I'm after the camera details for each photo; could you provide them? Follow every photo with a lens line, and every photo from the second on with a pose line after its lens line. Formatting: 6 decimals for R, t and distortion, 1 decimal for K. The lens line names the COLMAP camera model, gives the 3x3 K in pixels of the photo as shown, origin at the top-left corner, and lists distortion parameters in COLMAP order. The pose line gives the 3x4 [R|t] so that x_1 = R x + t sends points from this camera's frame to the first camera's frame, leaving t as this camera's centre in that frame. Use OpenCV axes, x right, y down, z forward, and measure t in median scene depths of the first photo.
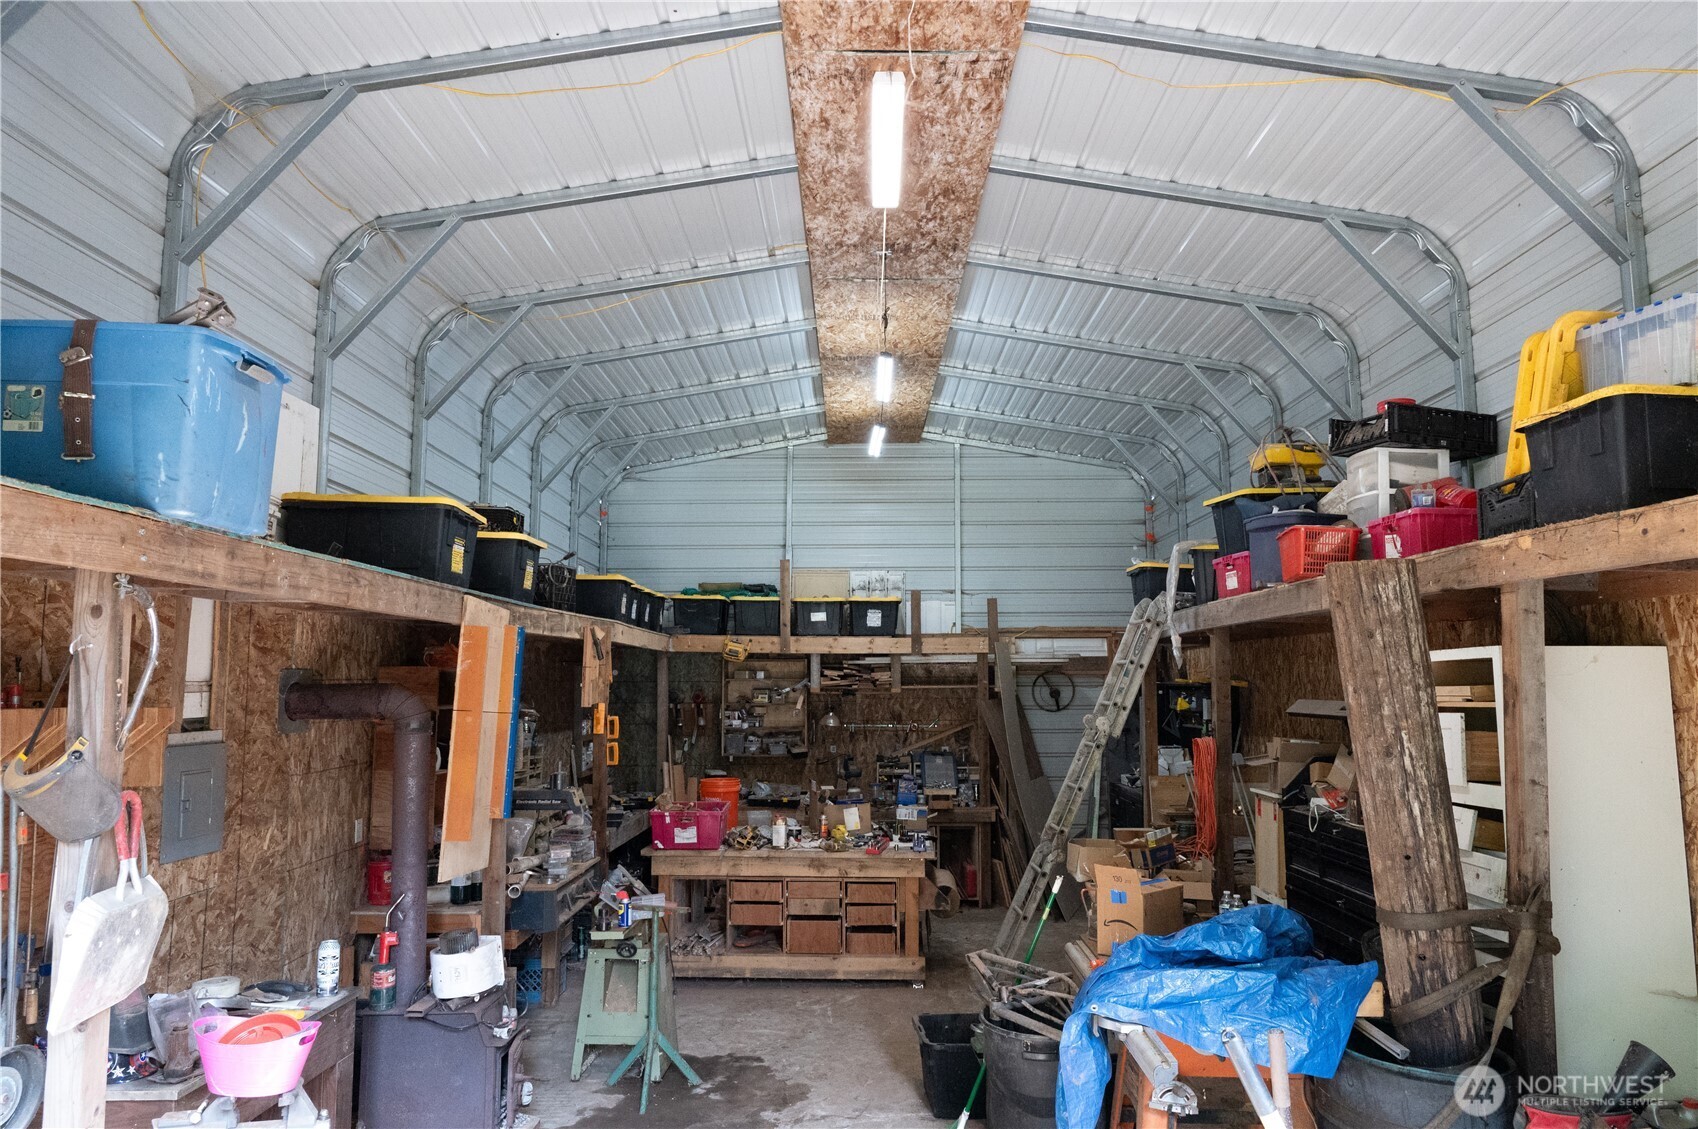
lens RADIAL K [[1158.8, 0, 840.6], [0, 1158.8, 563.7], [0, 0, 1]] dist [0.003583, -0.004242]
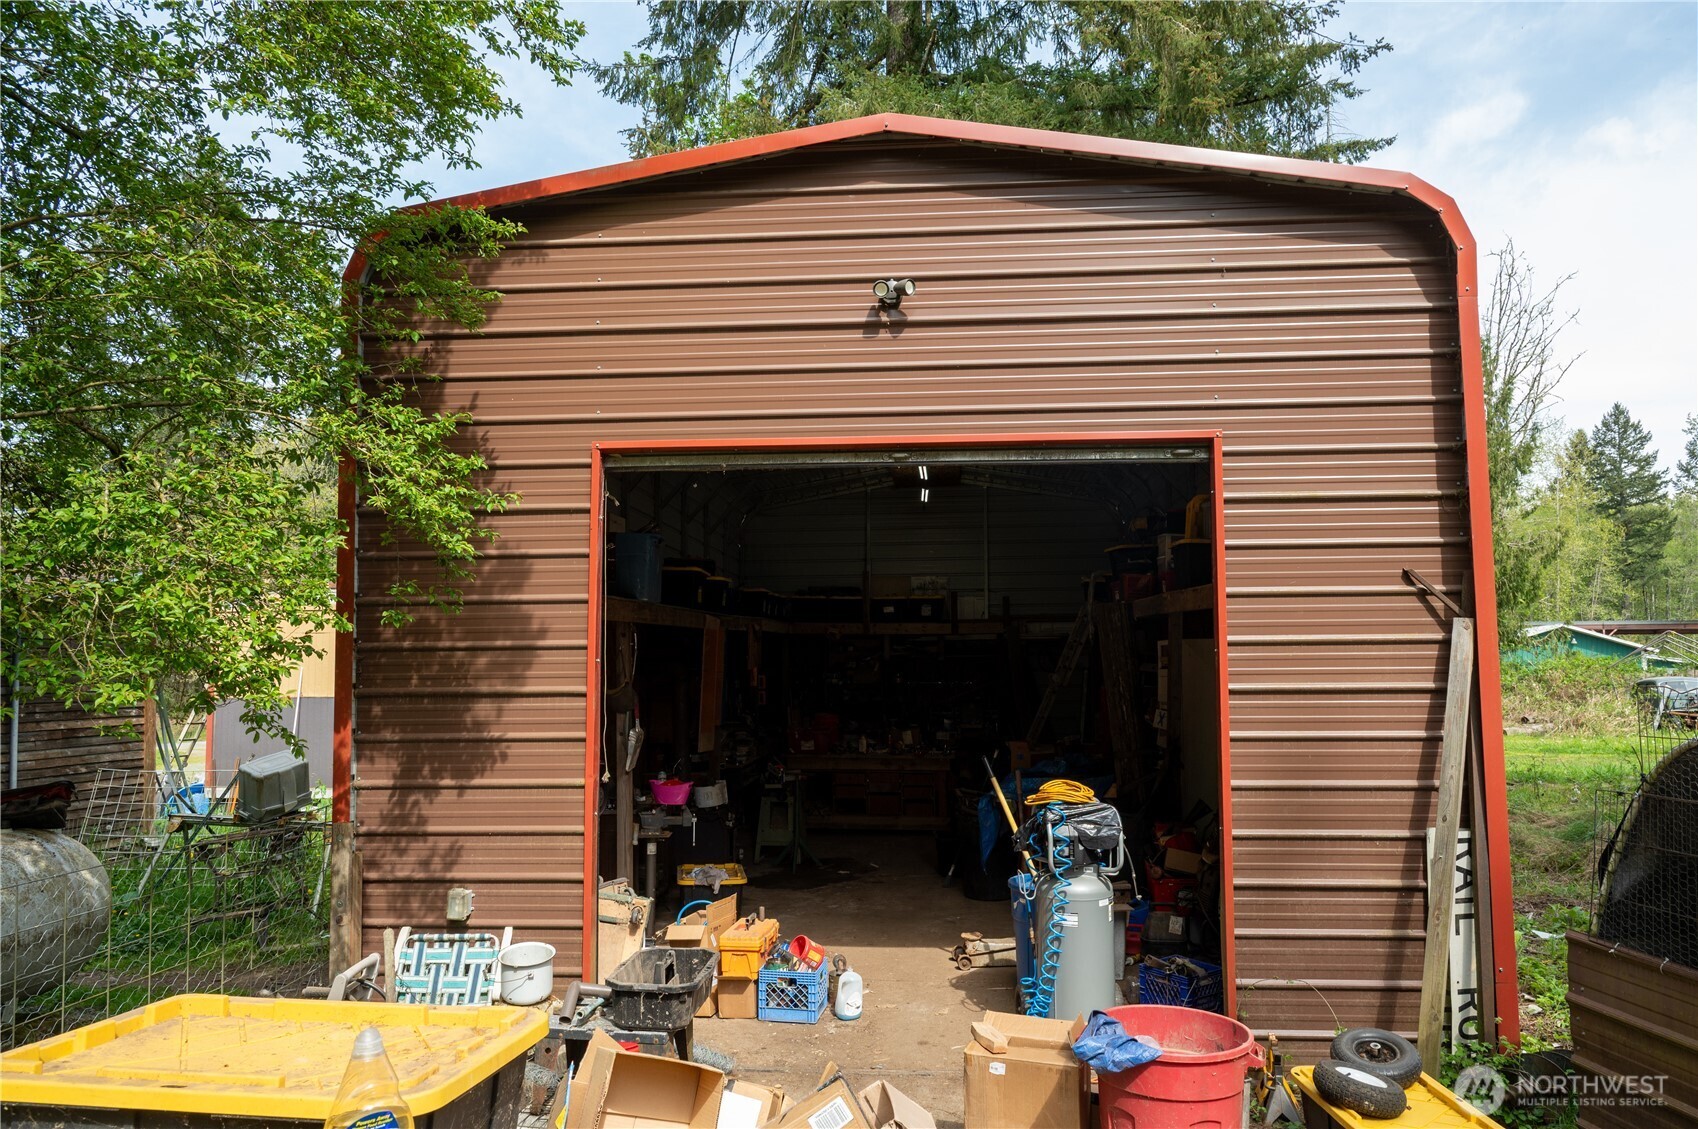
lens RADIAL K [[1158.8, 0, 840.6], [0, 1158.8, 563.7], [0, 0, 1]] dist [0.003583, -0.004242]
pose [[0.997016, -0.012148, -0.076229, 0.042142], [0.014285, 0.999519, 0.027544, -0.069228], [0.075857, -0.028551, 0.996710, -0.610580]]
